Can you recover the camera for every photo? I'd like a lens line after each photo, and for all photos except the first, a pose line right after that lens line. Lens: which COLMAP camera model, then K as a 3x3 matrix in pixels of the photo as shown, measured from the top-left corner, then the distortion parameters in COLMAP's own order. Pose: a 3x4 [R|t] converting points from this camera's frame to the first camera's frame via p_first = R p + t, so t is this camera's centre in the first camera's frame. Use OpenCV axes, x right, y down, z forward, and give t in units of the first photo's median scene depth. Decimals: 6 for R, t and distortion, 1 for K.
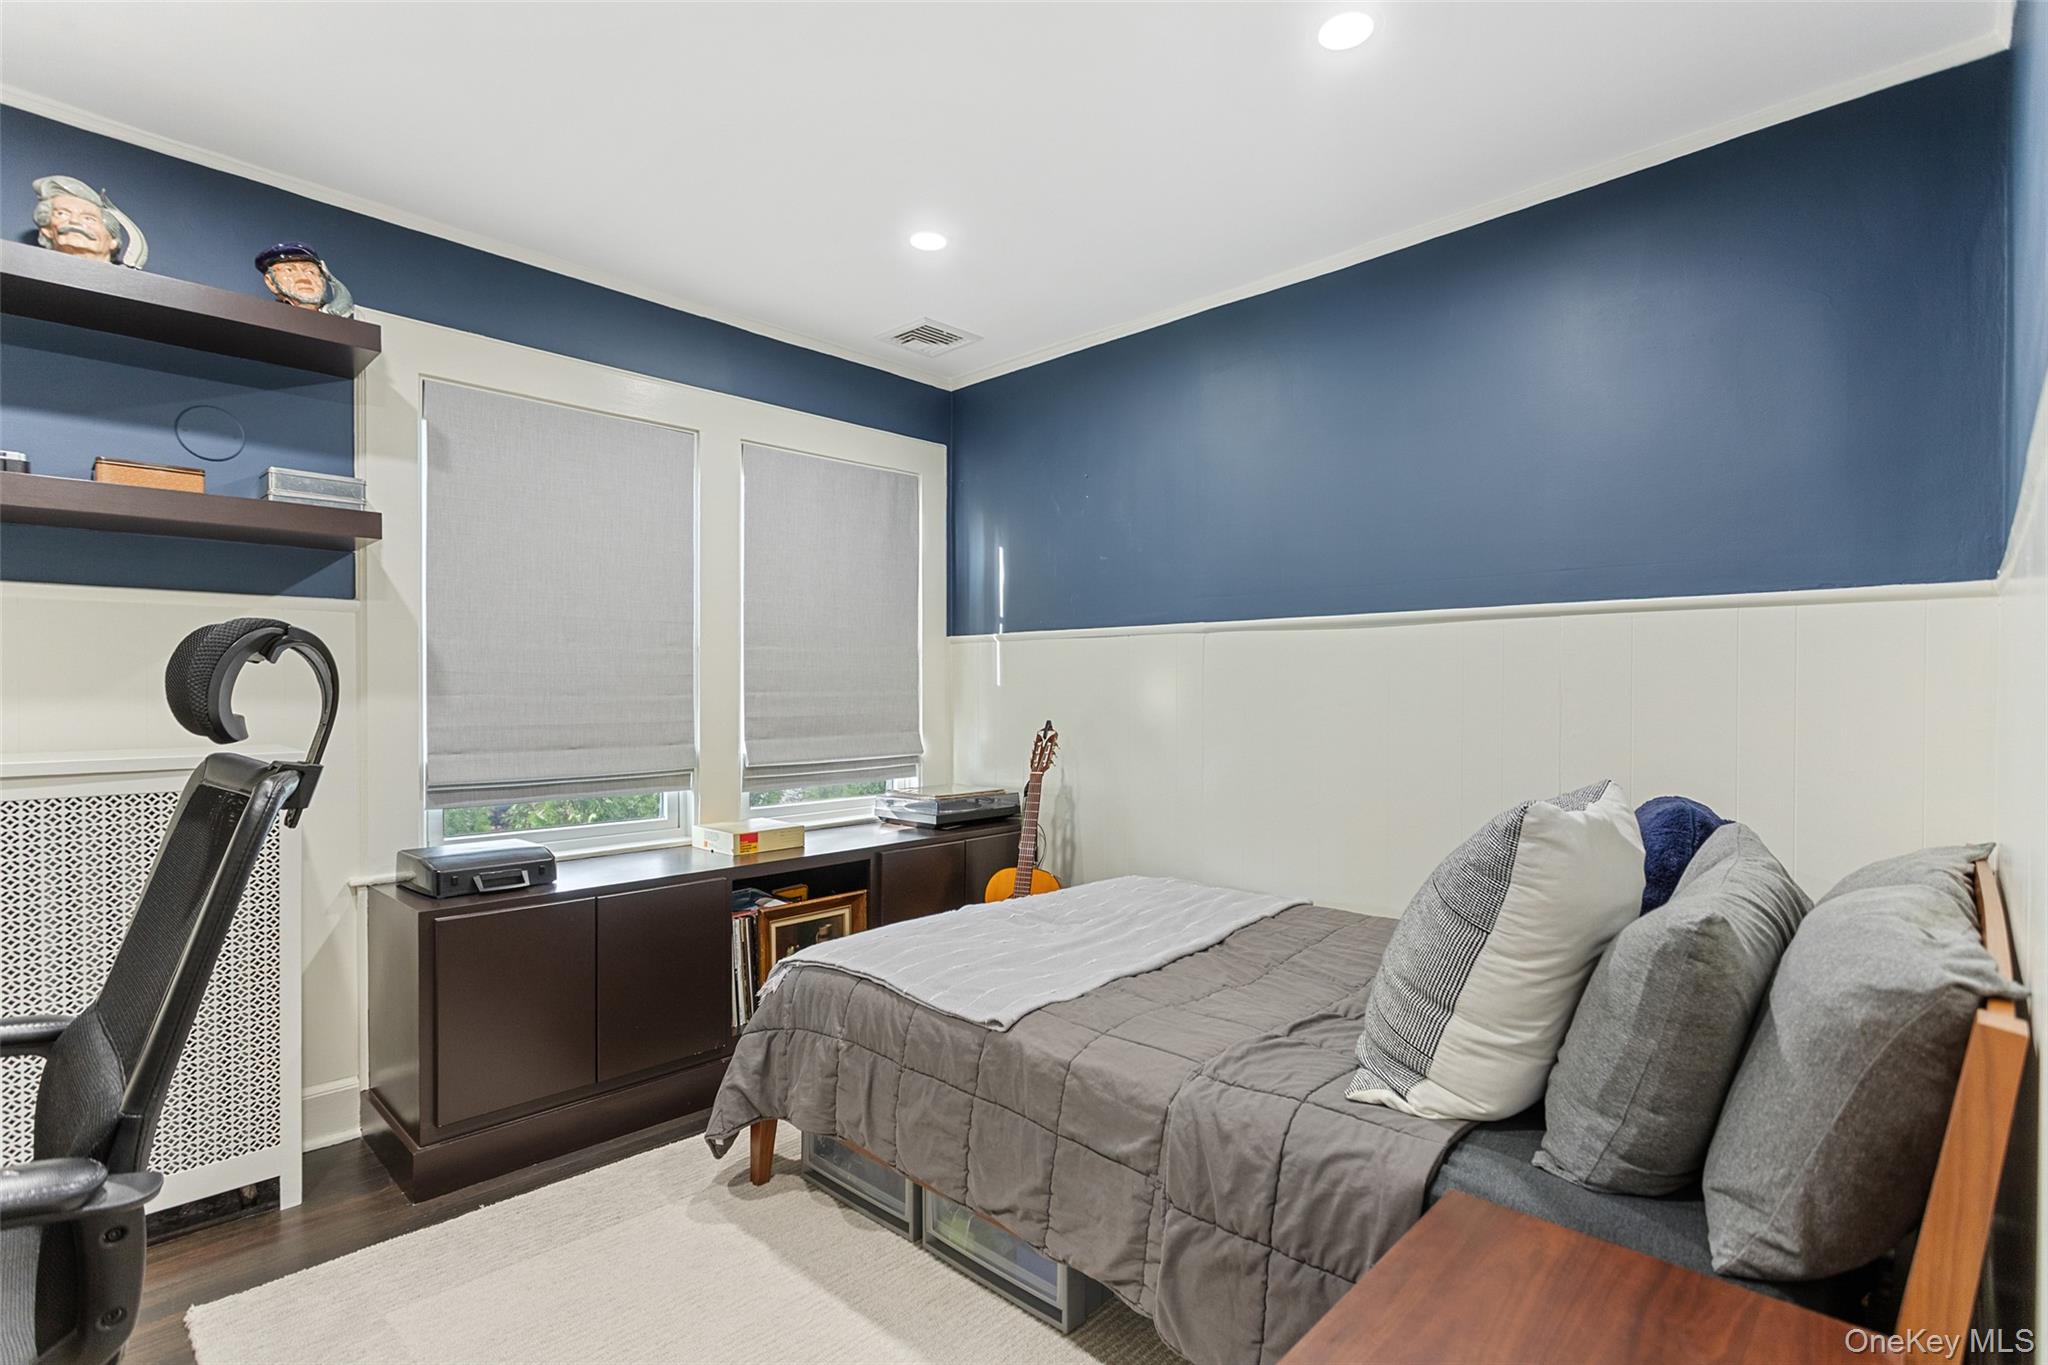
lens RADIAL K [[980.0, 0, 1021.8], [0, 980.0, 686.5], [0, 0, 1]] dist [-0.000358, 0.000646]
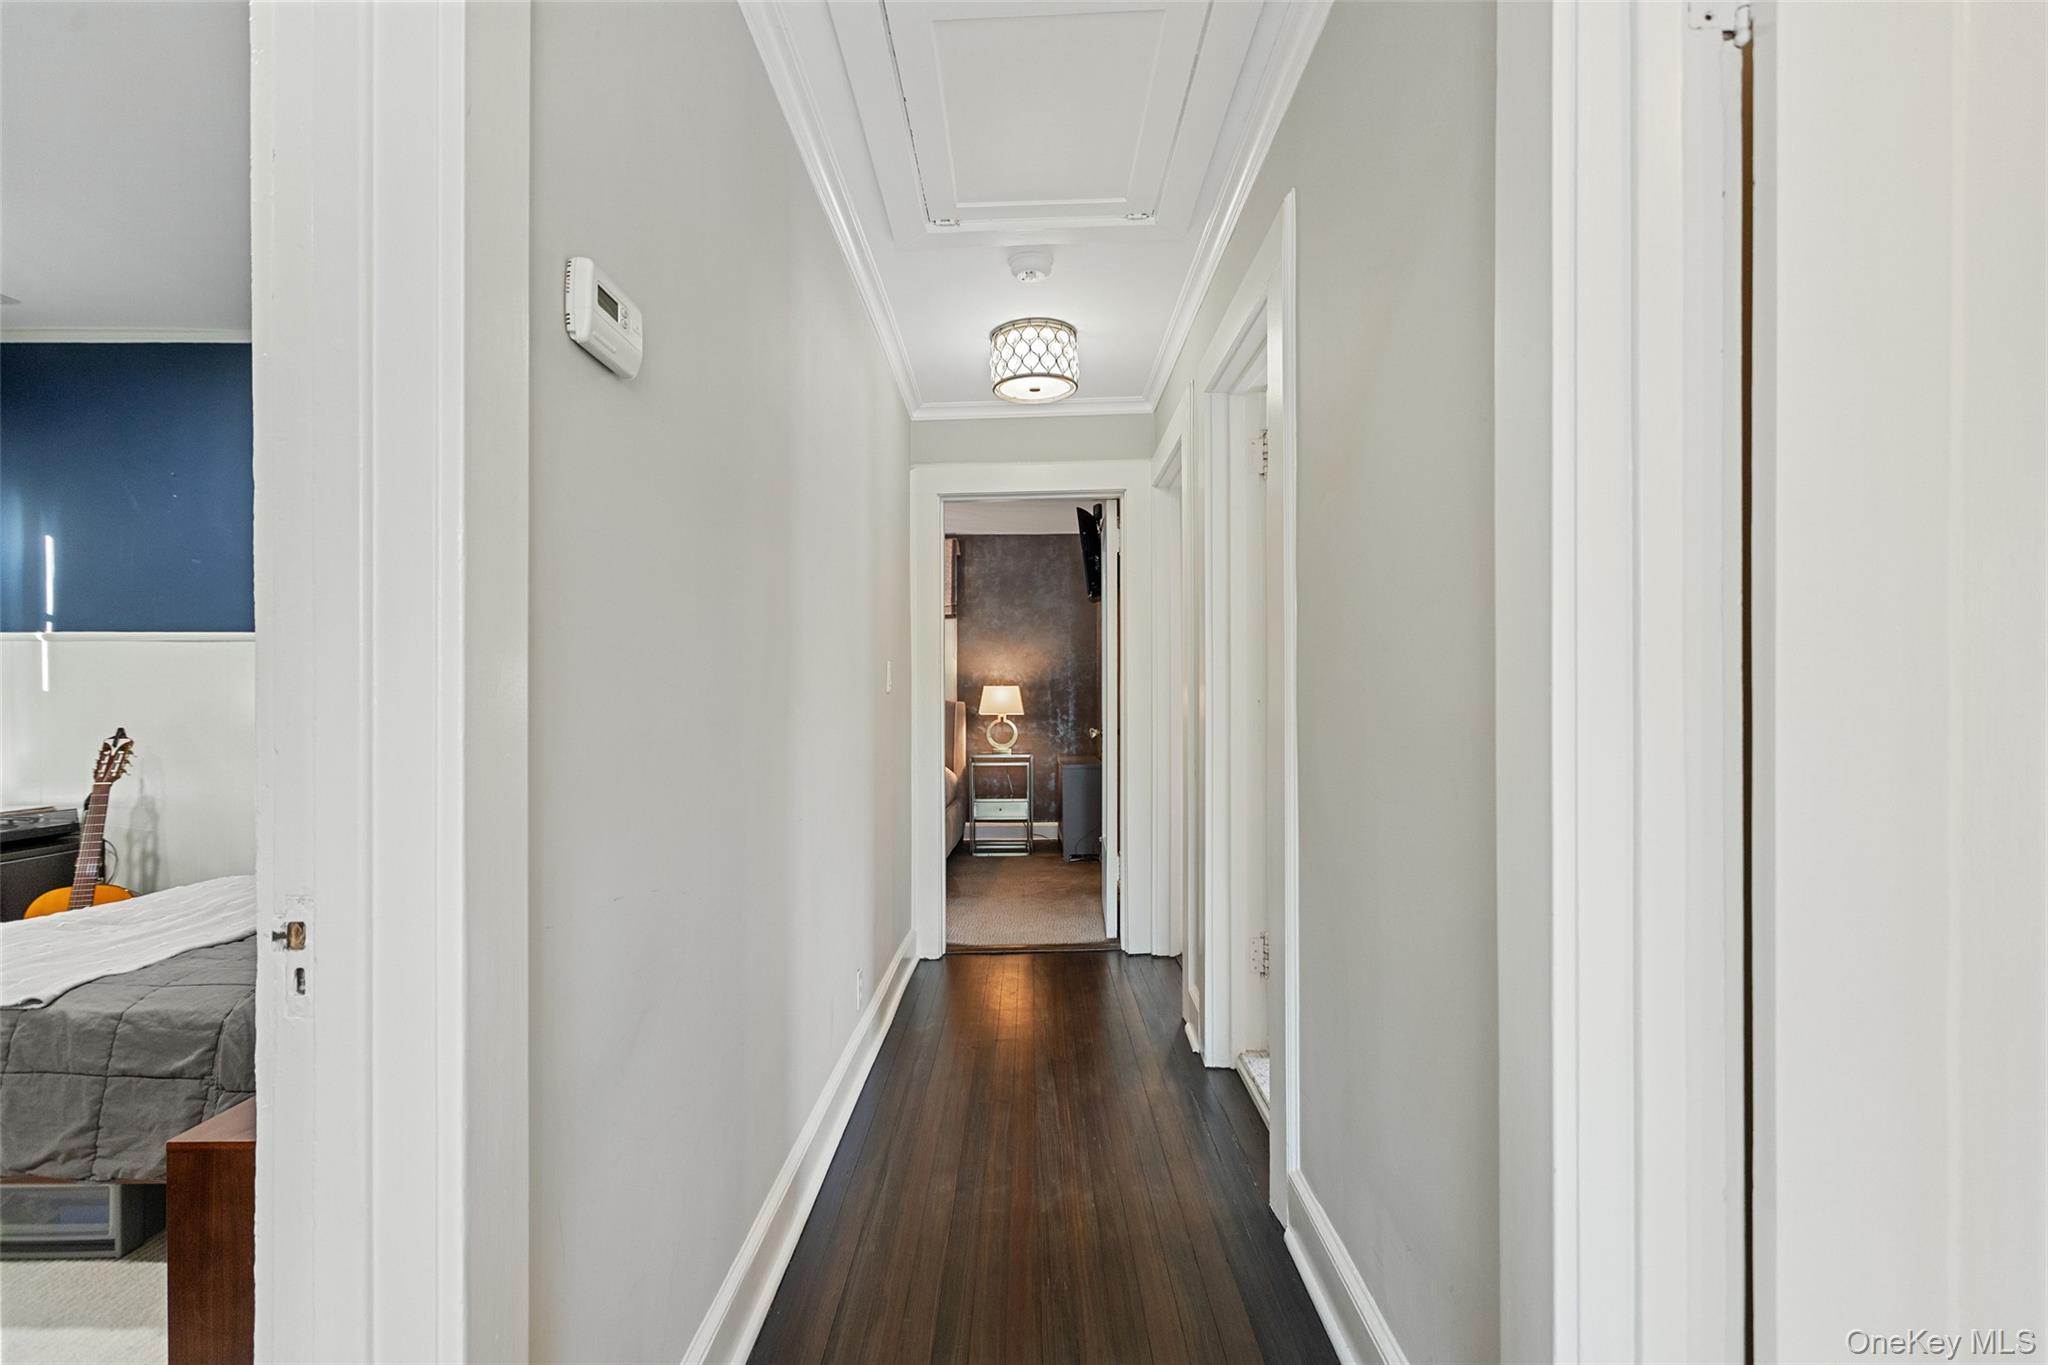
lens RADIAL K [[980.0, 0, 1024.0], [0, 980.0, 688.6], [0, 0, 1]] dist [-0.000358, 0.000646]
pose [[0.729484, -0.001767, 0.683995, 0.032885], [0.003835, 0.999992, -0.001508, 0.003617], [-0.683987, 0.003723, 0.729485, -0.551293]]
